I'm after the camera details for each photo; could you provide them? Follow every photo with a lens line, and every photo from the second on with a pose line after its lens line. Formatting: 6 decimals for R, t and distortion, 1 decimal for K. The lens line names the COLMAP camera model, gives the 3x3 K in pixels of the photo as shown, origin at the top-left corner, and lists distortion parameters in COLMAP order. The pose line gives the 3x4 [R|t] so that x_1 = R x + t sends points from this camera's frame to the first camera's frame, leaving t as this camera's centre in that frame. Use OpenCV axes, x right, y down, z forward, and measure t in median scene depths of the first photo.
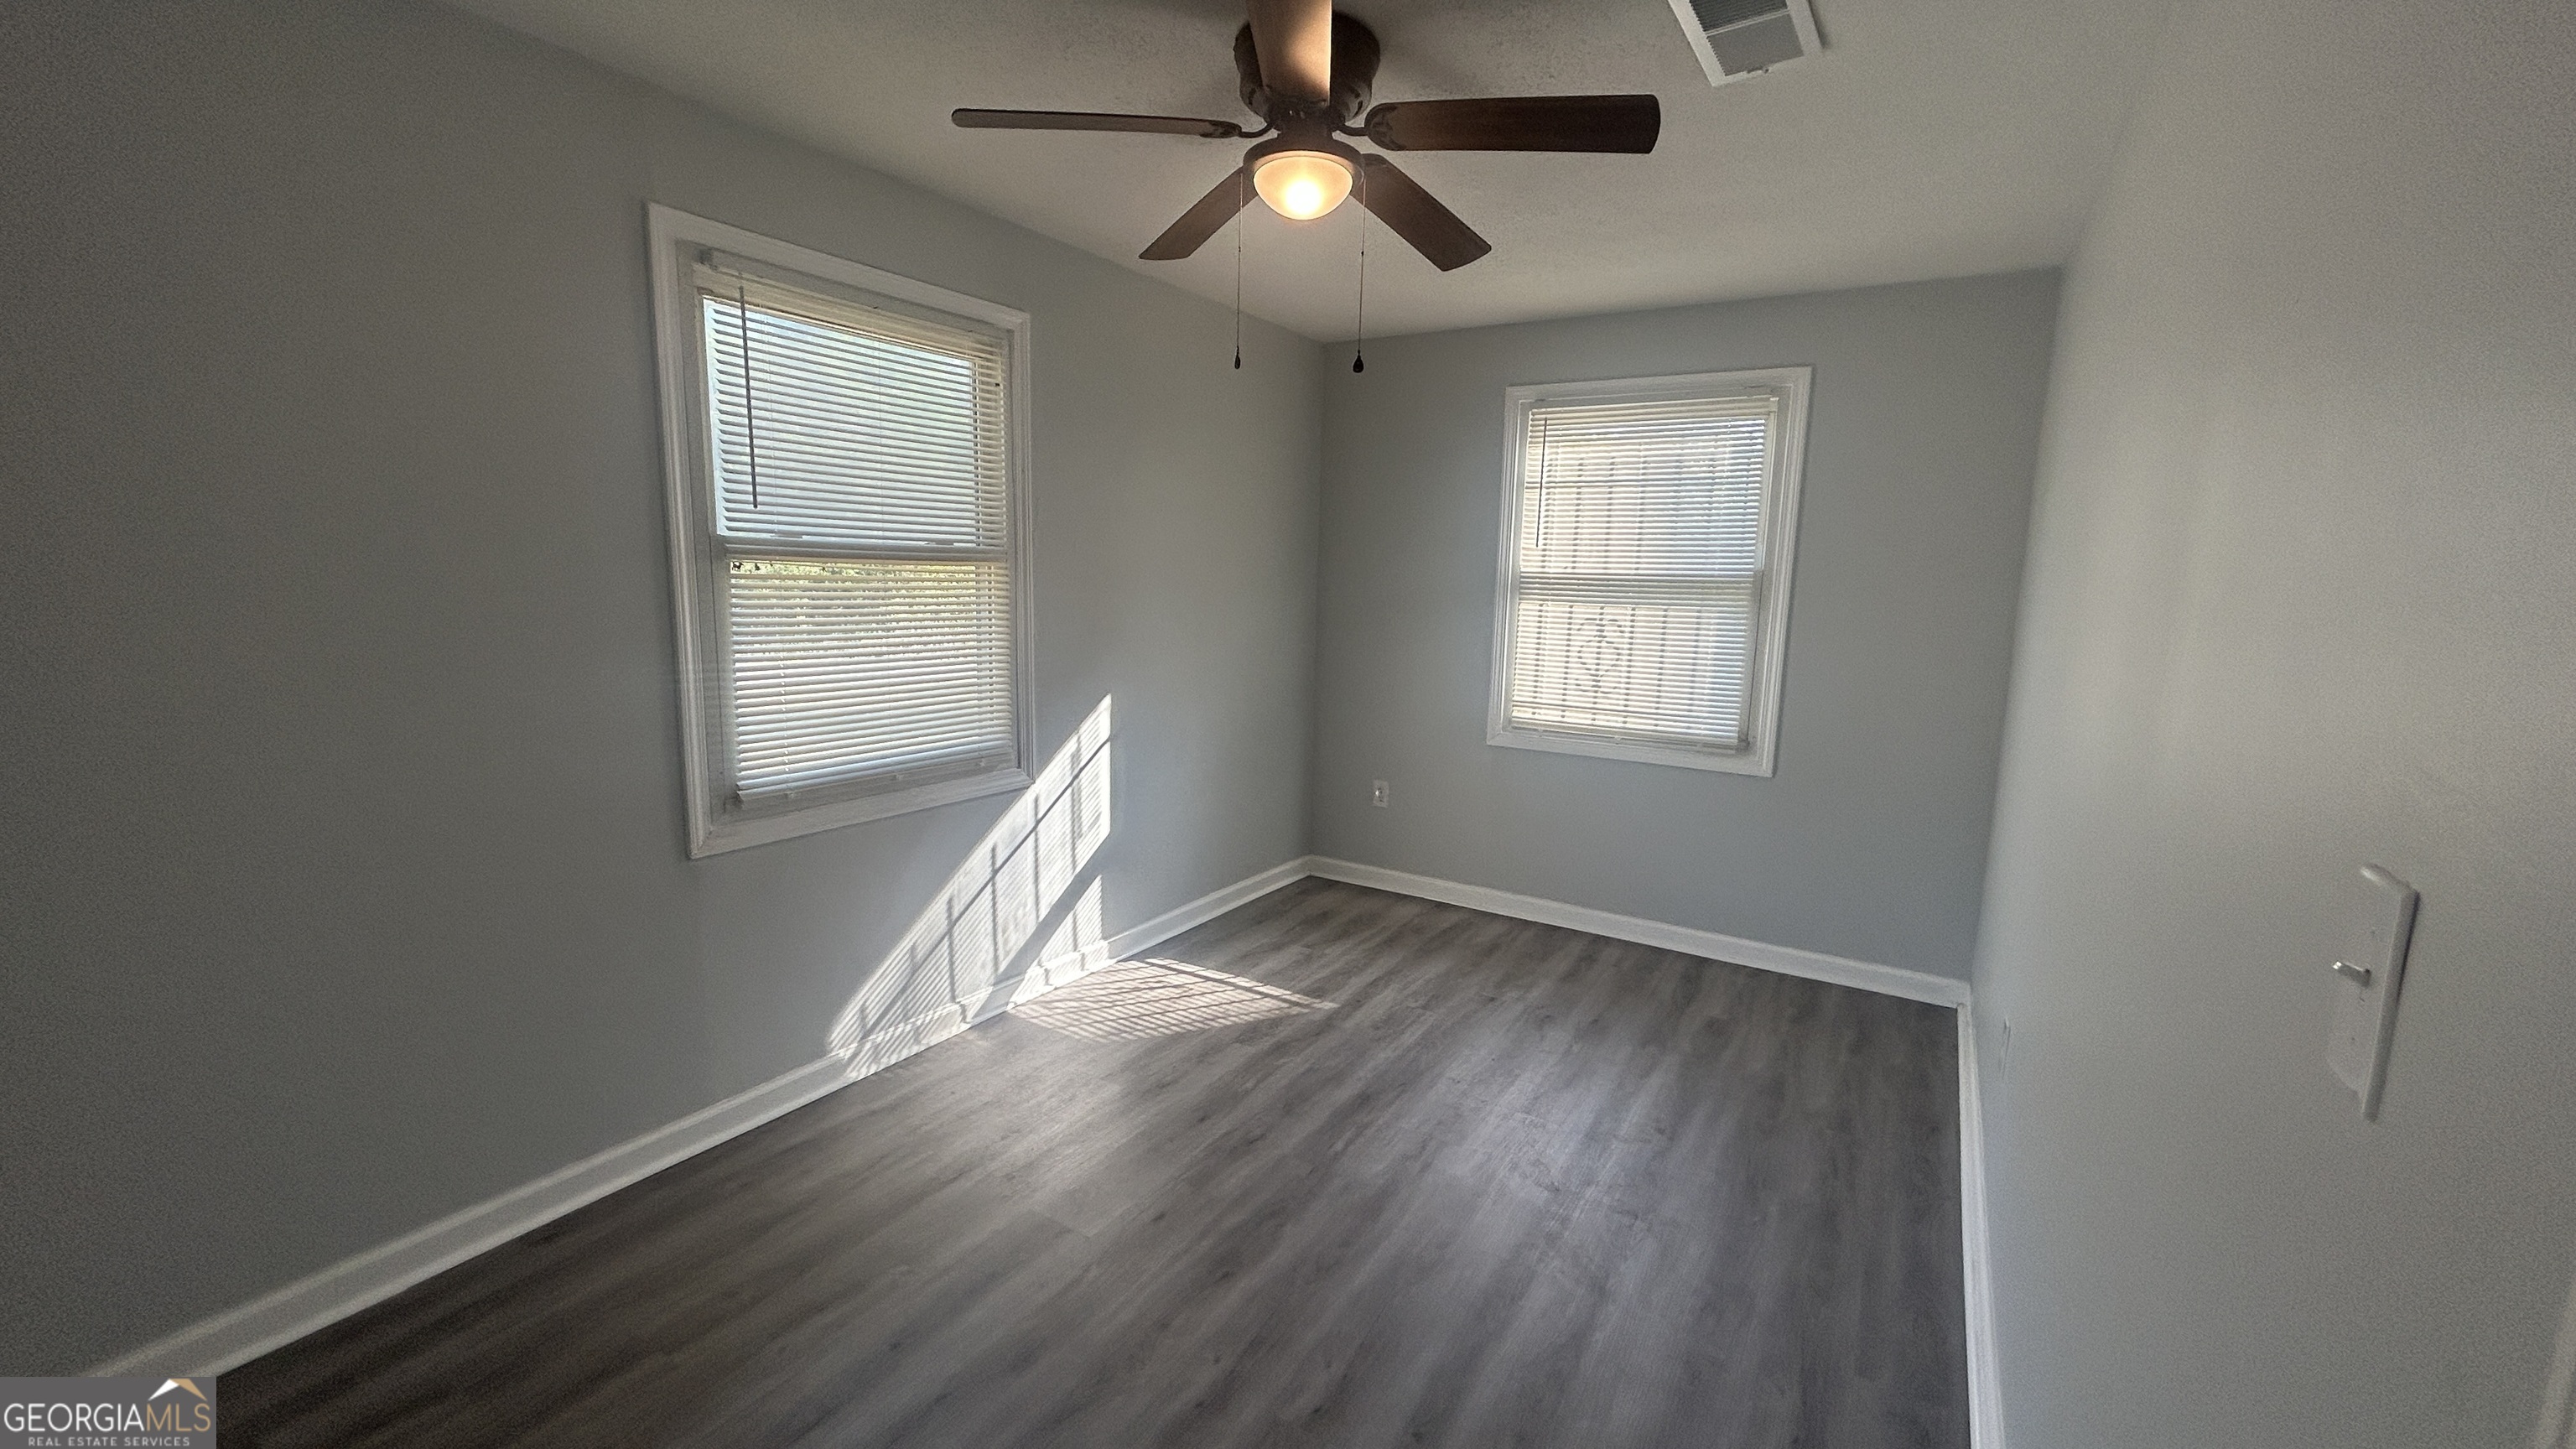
lens RADIAL K [[1026.3, 0, 1288.0], [0, 1026.3, 724.5], [0, 0, 1]] dist [0.003238, 0.001044]
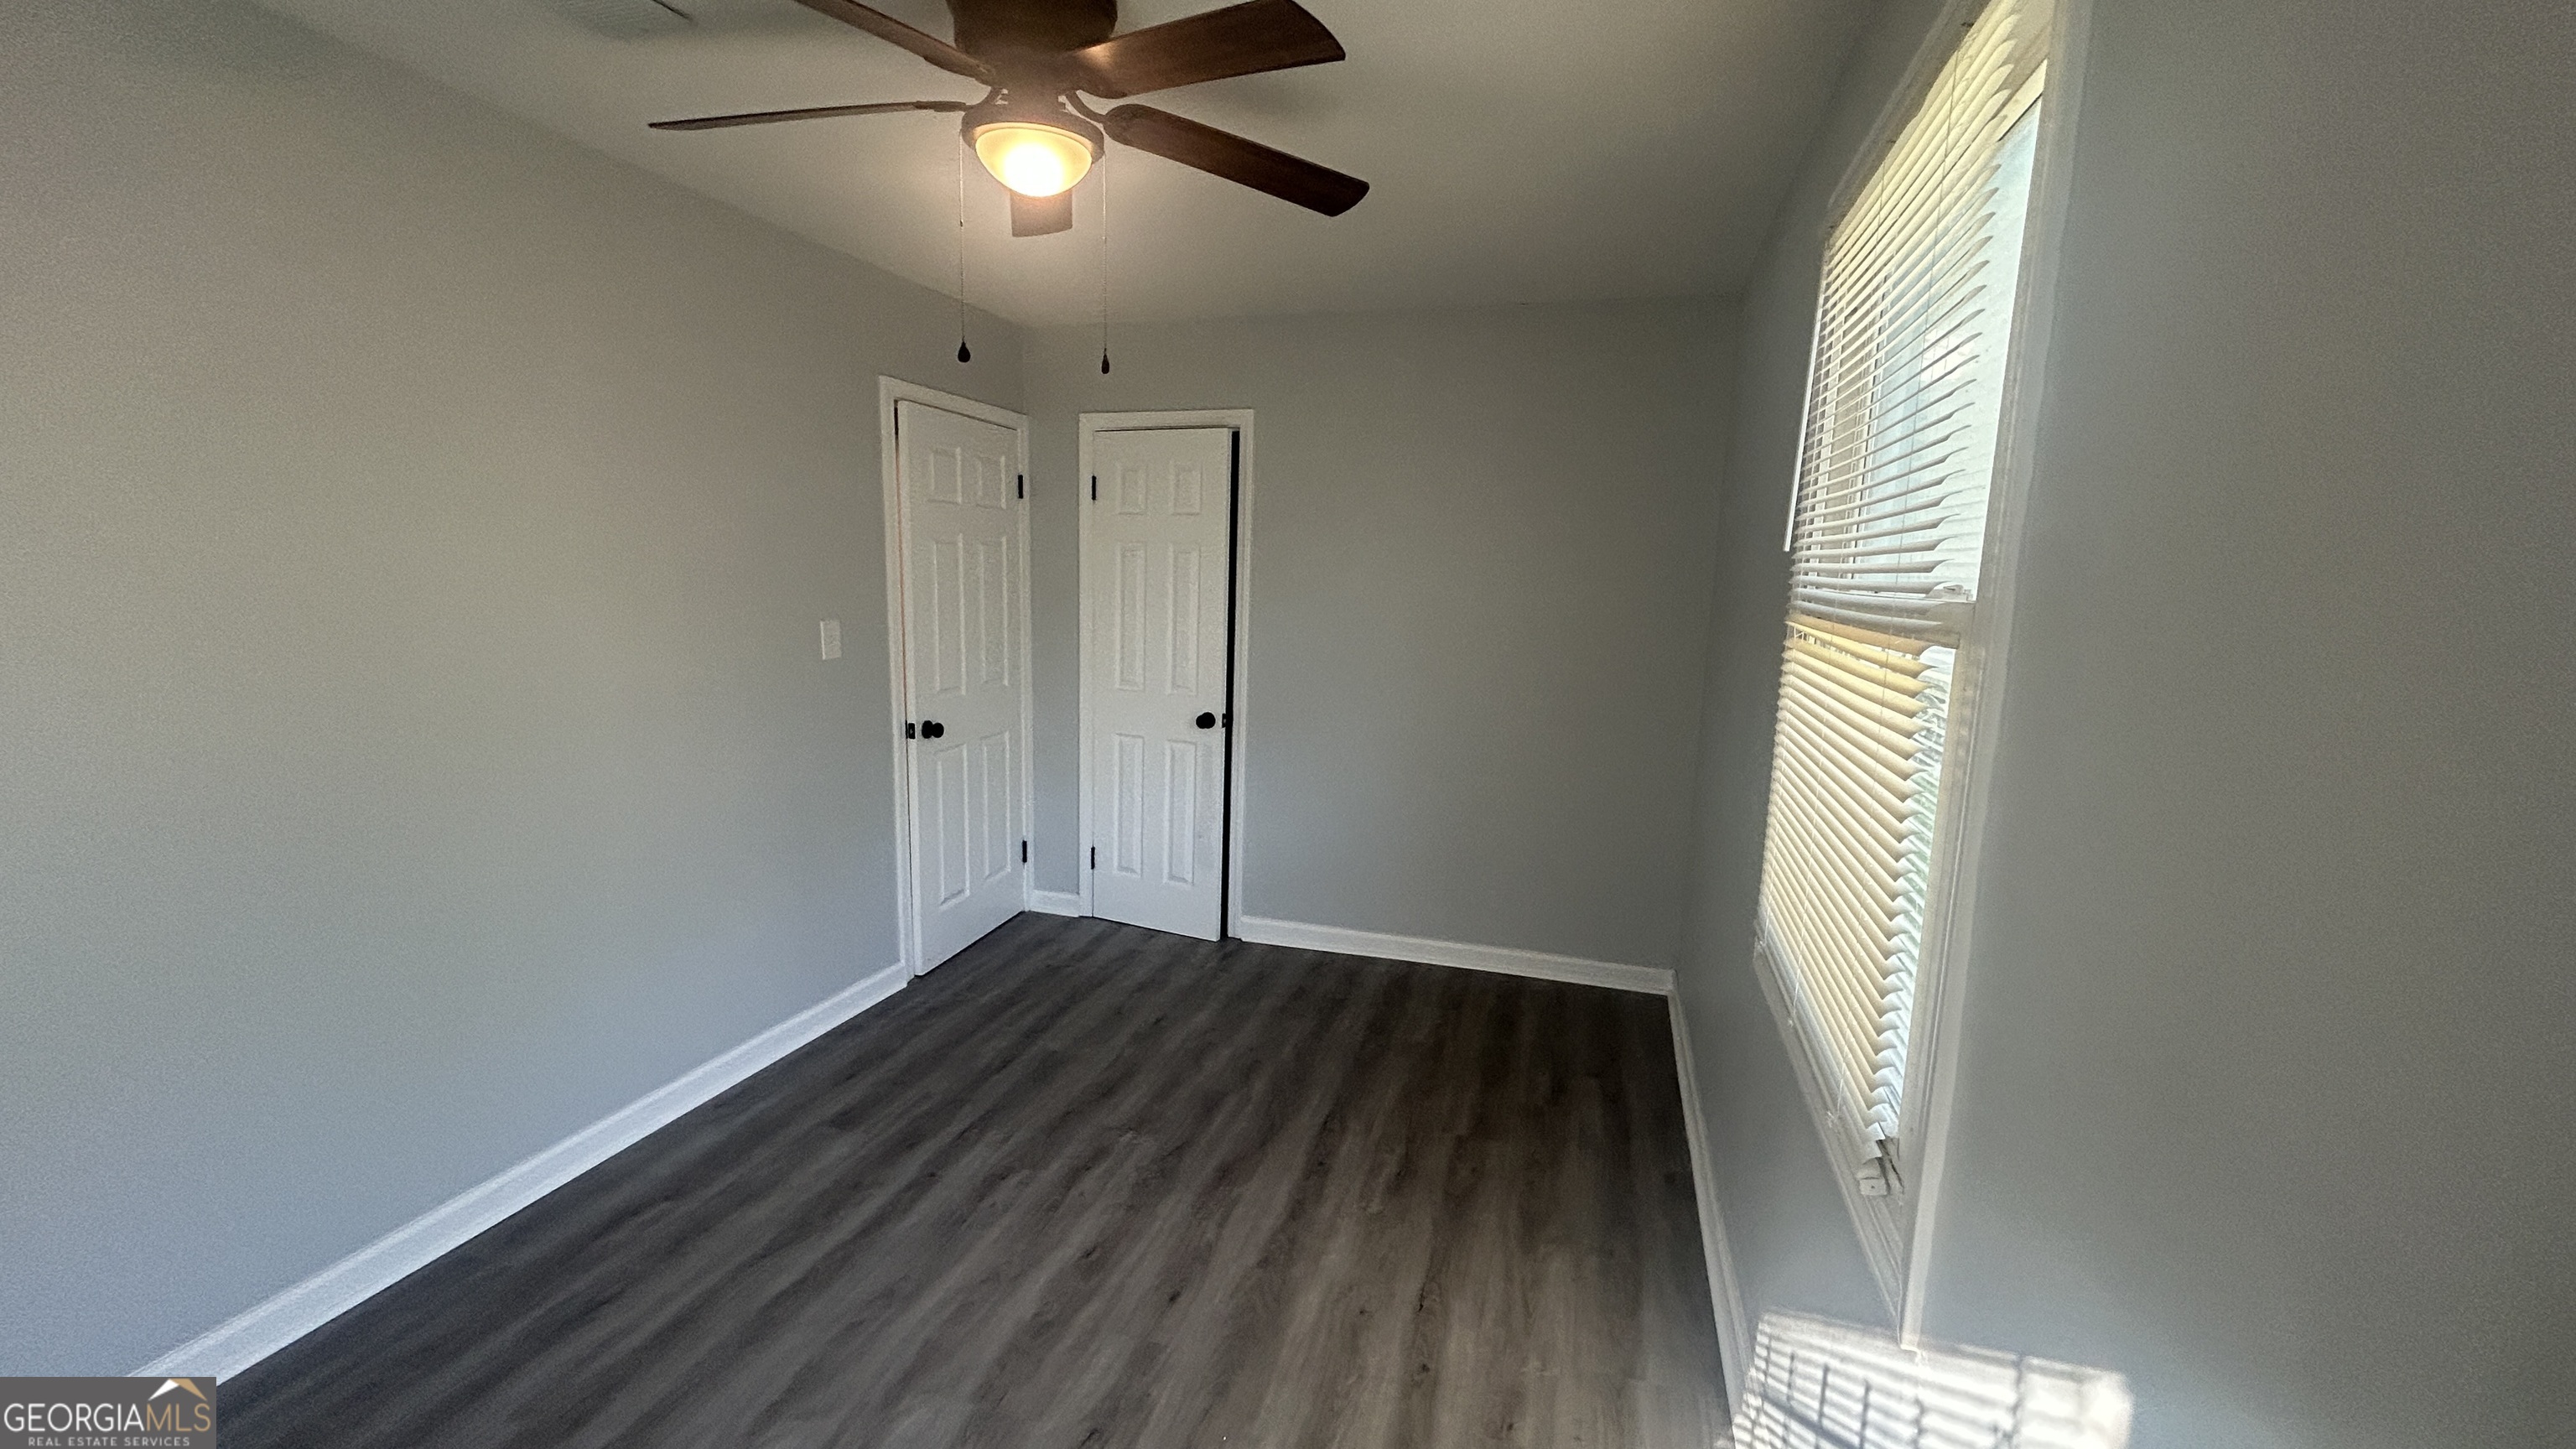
lens RADIAL K [[1026.3, 0, 1288.0], [0, 1026.3, 724.5], [0, 0, 1]] dist [0.003238, 0.001044]
pose [[-0.964308, -0.005782, -0.264720, 0.025417], [-0.083824, 0.955007, 0.284490, -0.311333], [0.251164, 0.296526, -0.921406, 1.875912]]
